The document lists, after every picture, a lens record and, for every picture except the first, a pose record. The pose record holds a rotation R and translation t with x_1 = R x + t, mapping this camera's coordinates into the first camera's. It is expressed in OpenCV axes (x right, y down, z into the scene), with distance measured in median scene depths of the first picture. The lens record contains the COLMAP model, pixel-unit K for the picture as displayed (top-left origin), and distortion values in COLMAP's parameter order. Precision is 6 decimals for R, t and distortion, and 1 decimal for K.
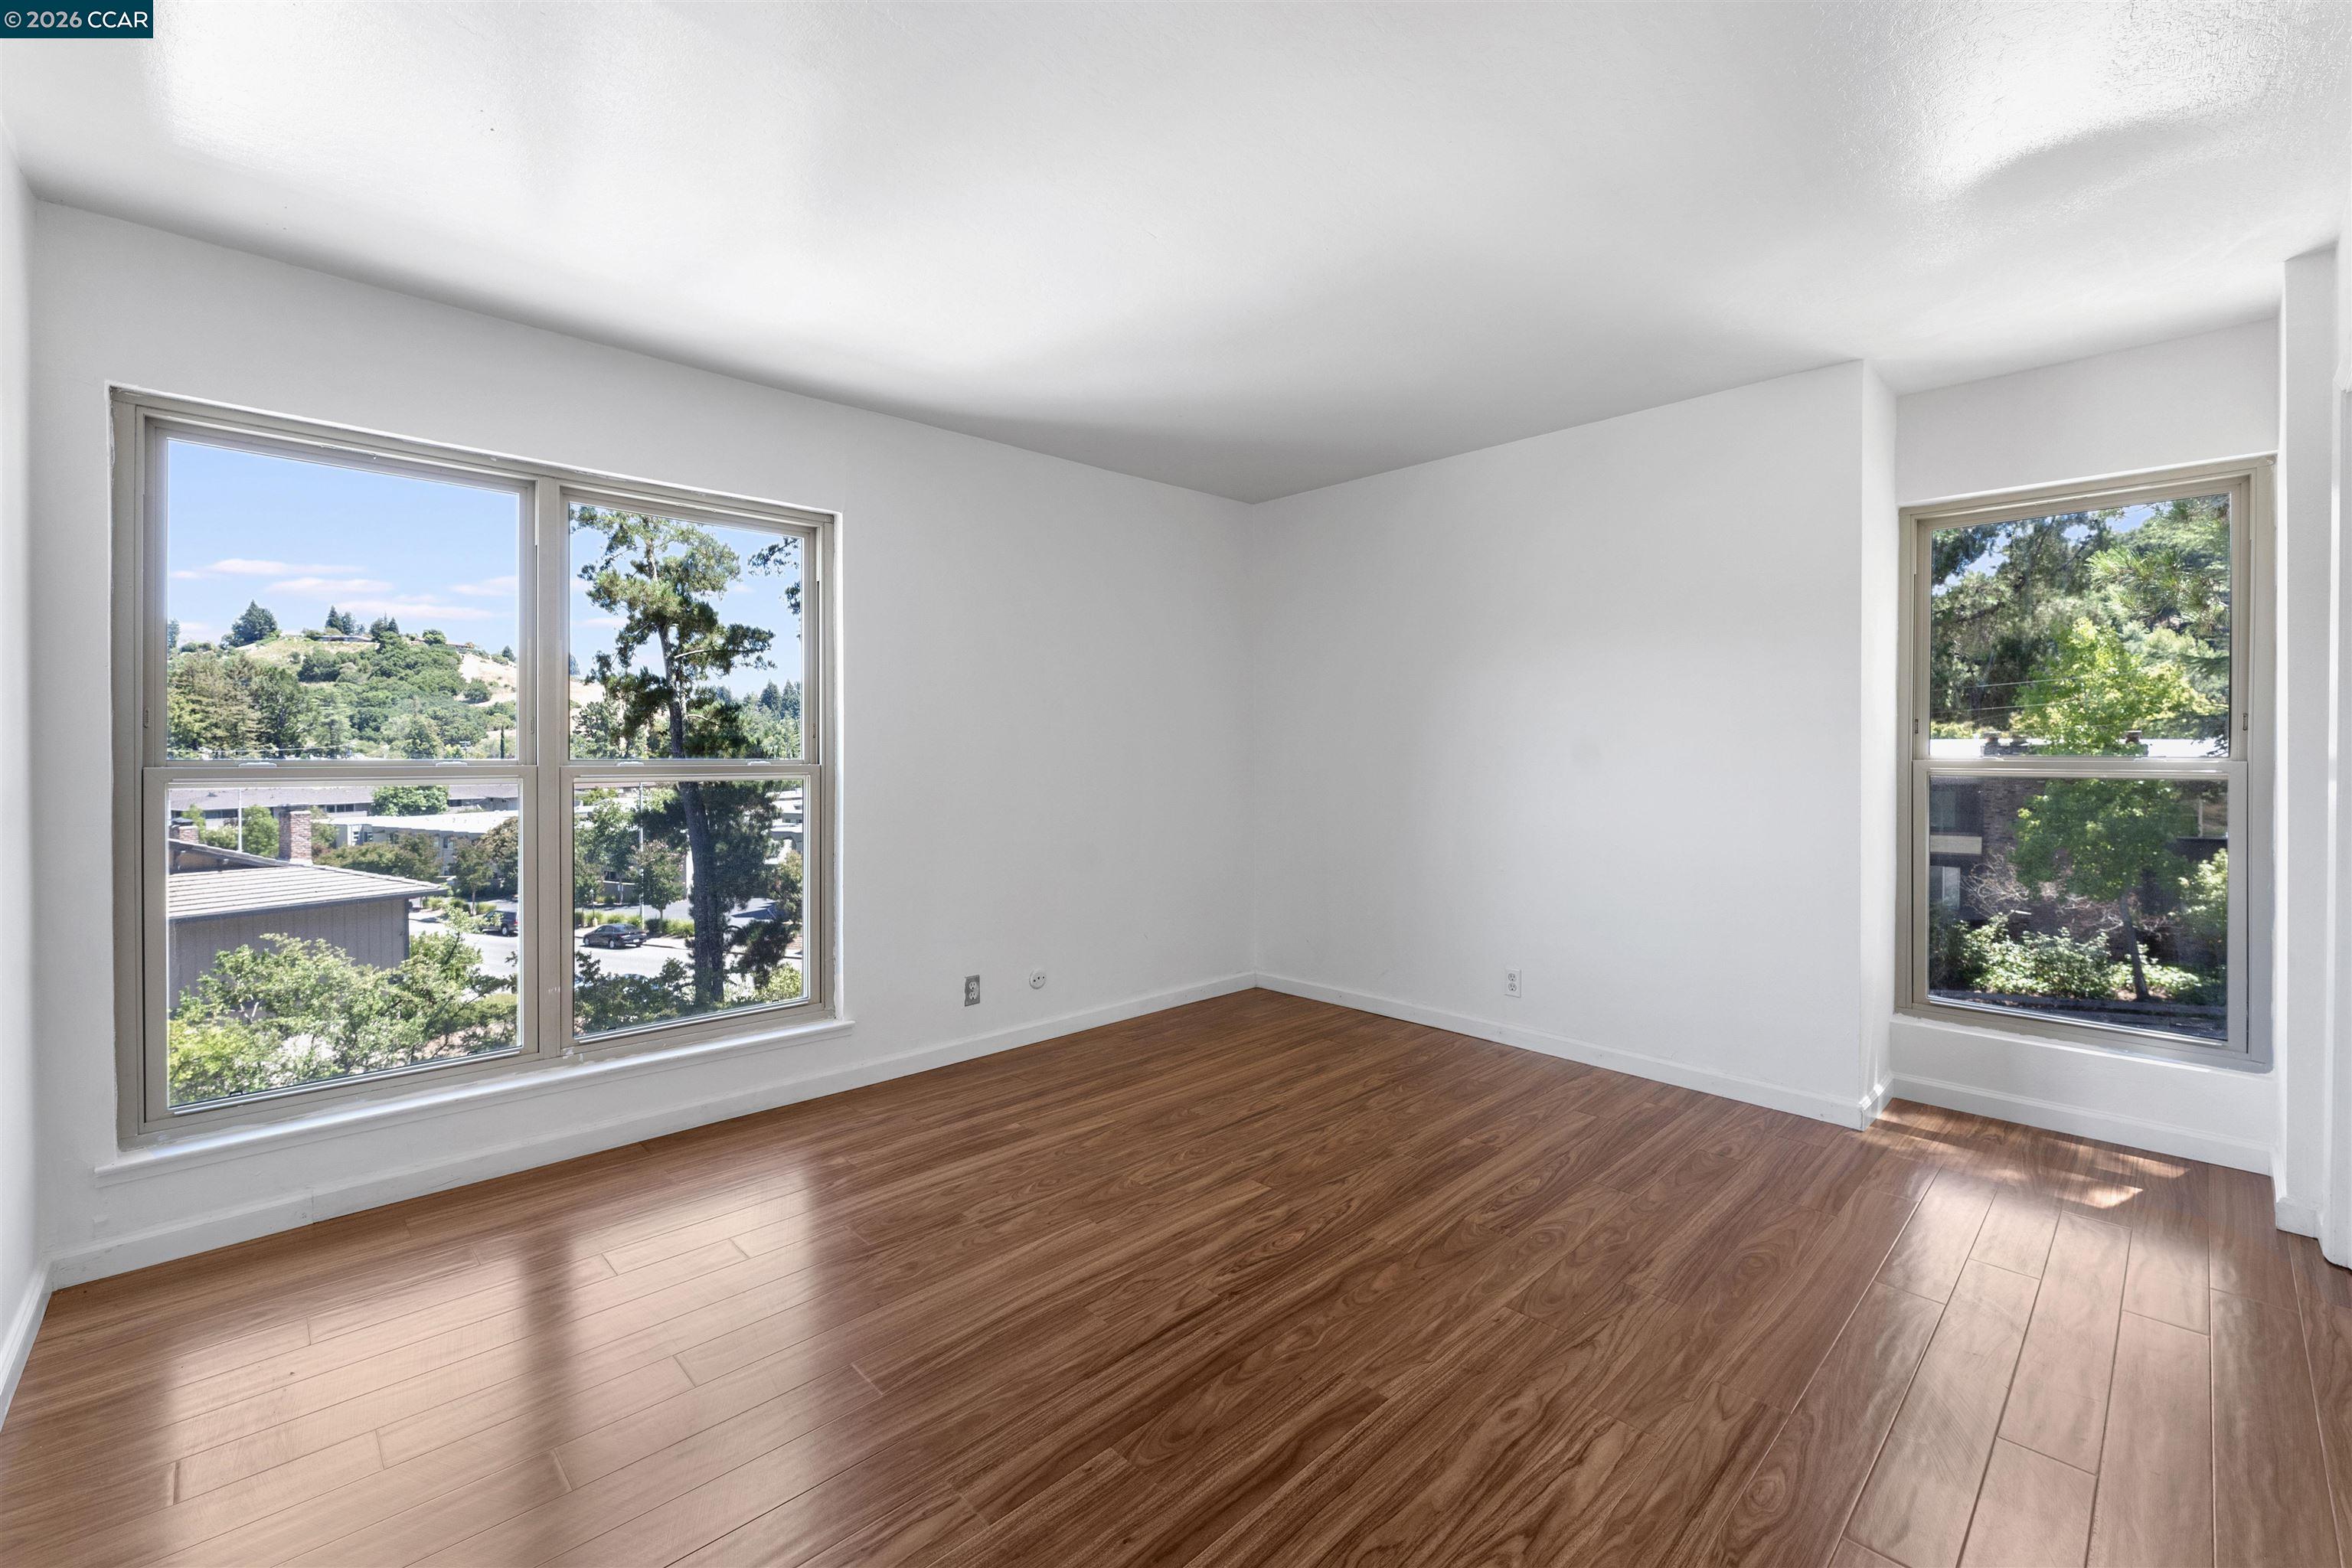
lens RADIAL K [[978.5, 0, 1170.9], [0, 978.5, 755.7], [0, 0, 1]] dist [-0.008315, -0.000068]
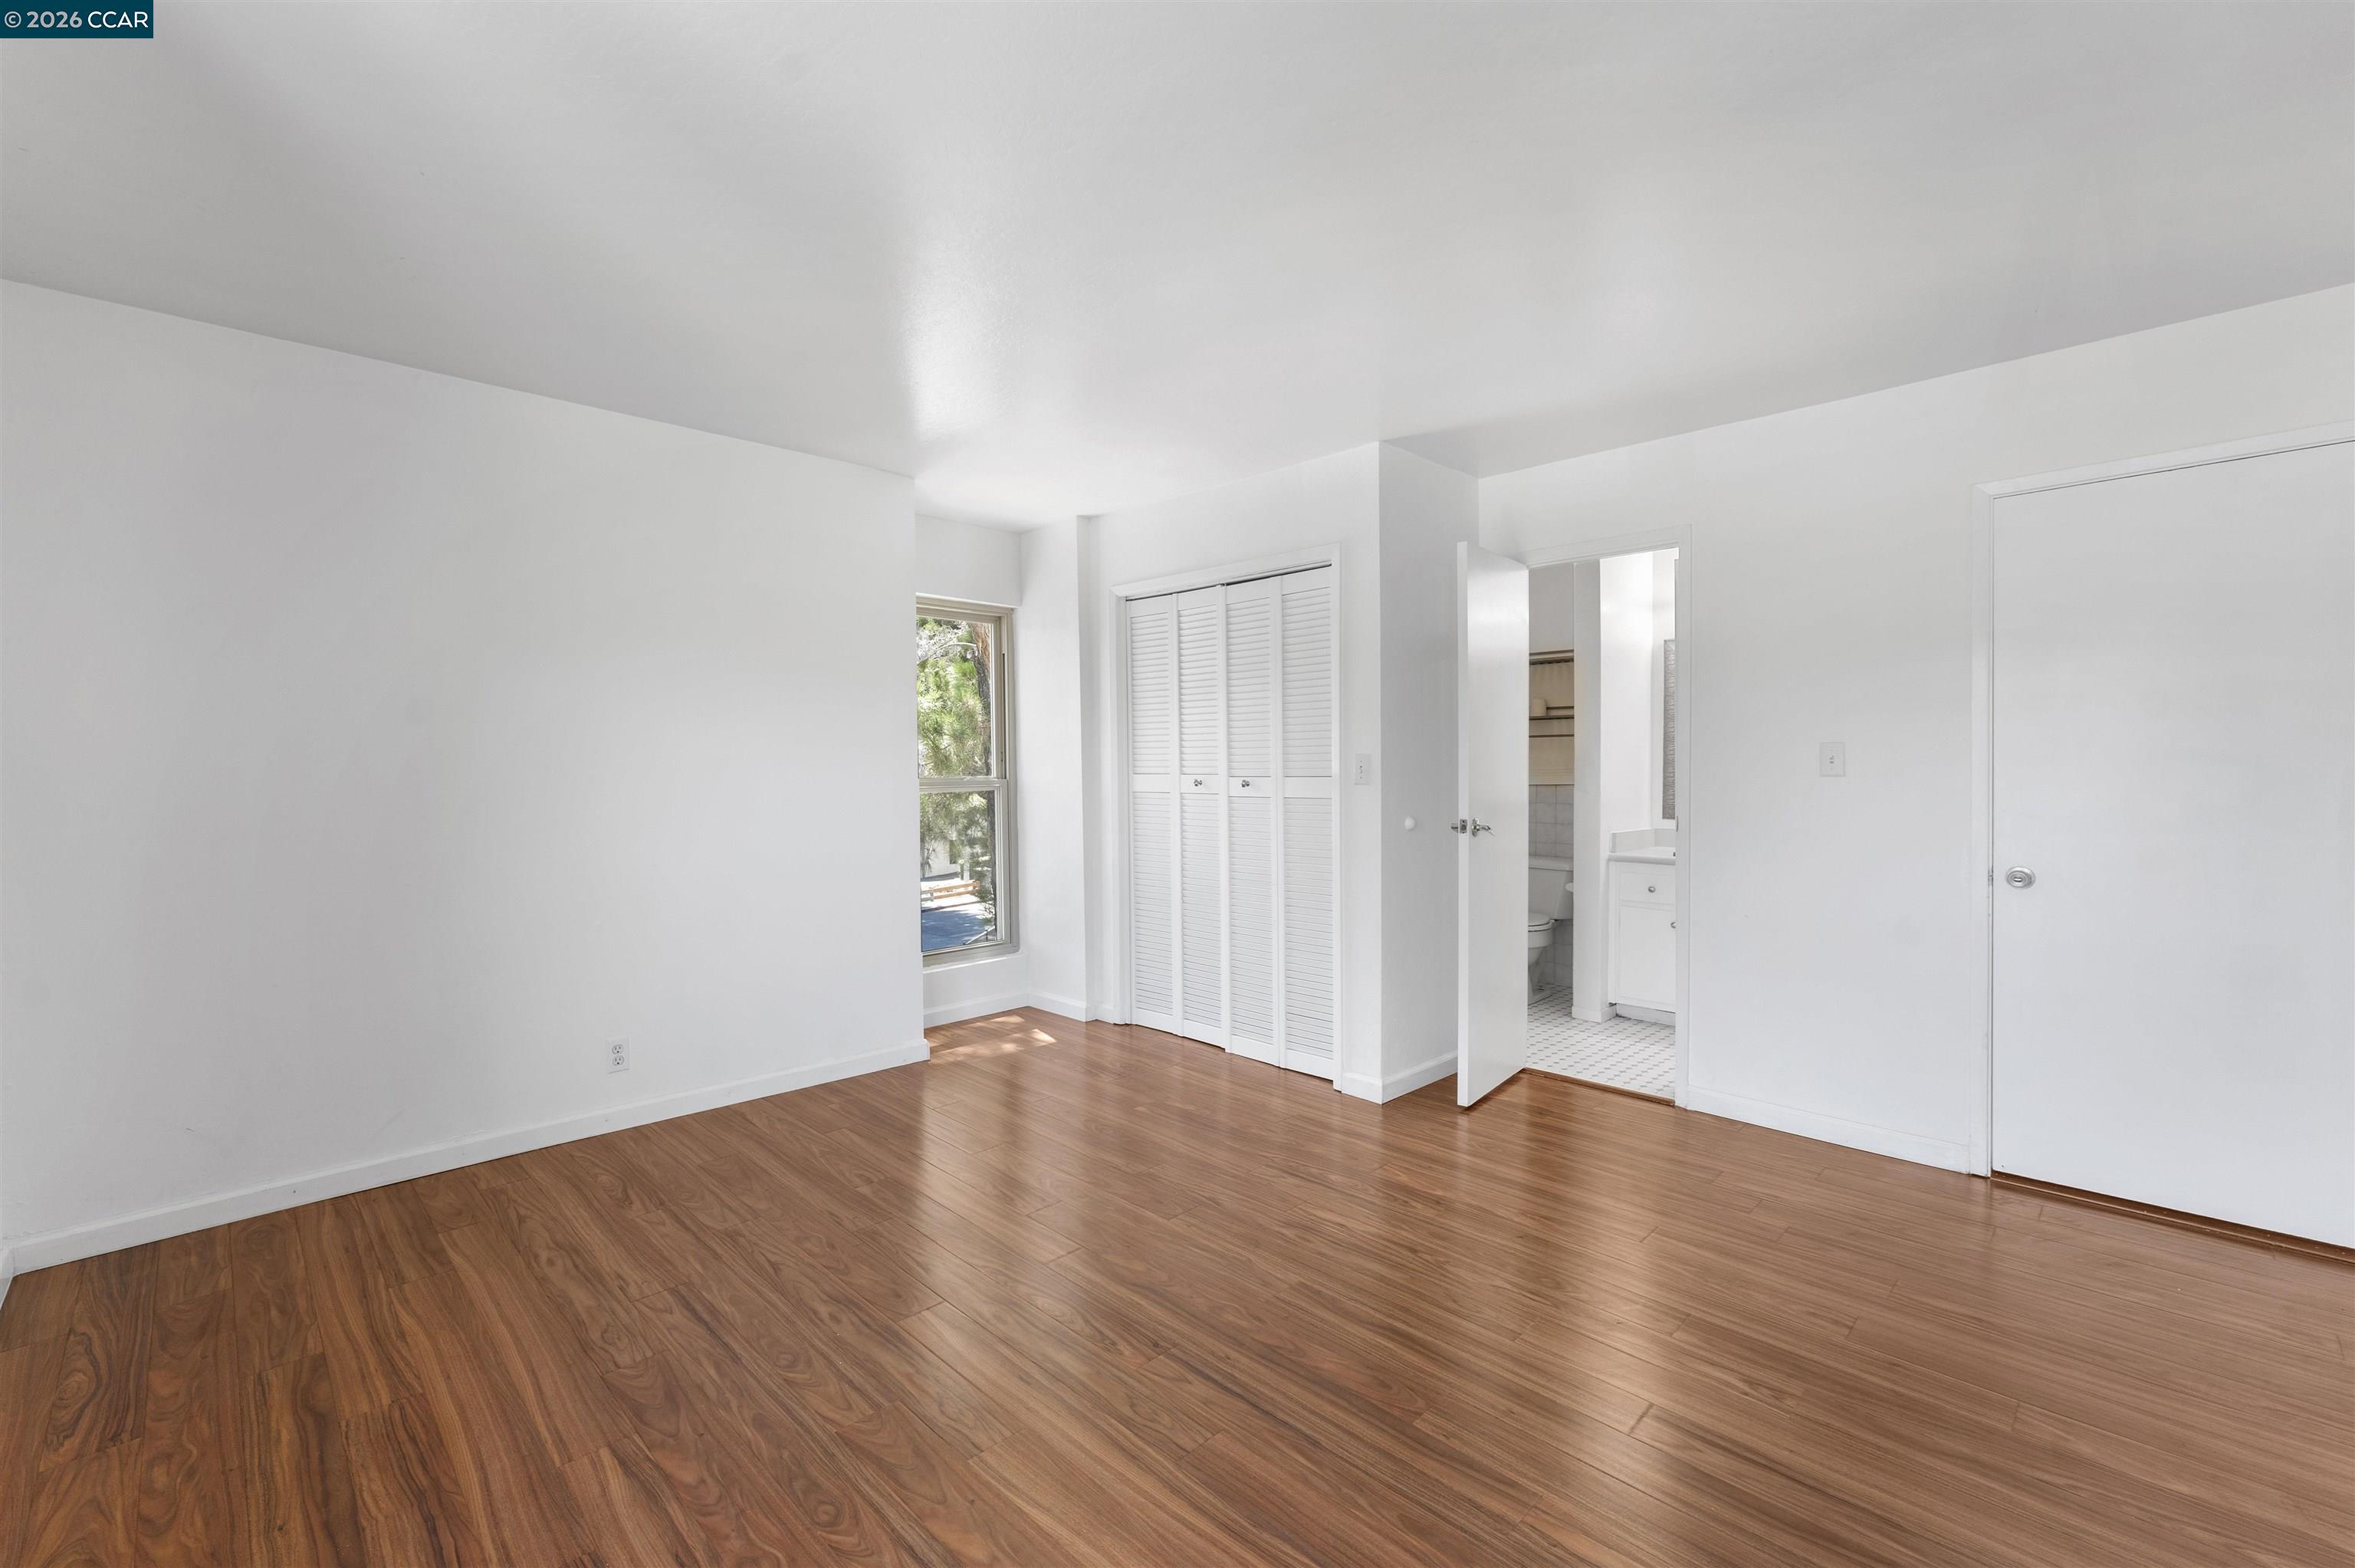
lens RADIAL K [[919.5, 0, 1187.6], [0, 919.5, 787.3], [0, 0, 1]] dist [0.002813, 0.000160]
pose [[0.019144, -0.023862, 0.999532, -0.550188], [0.016027, 0.999594, 0.023556, -0.013234], [-0.999688, 0.015568, 0.019519, 0.624358]]
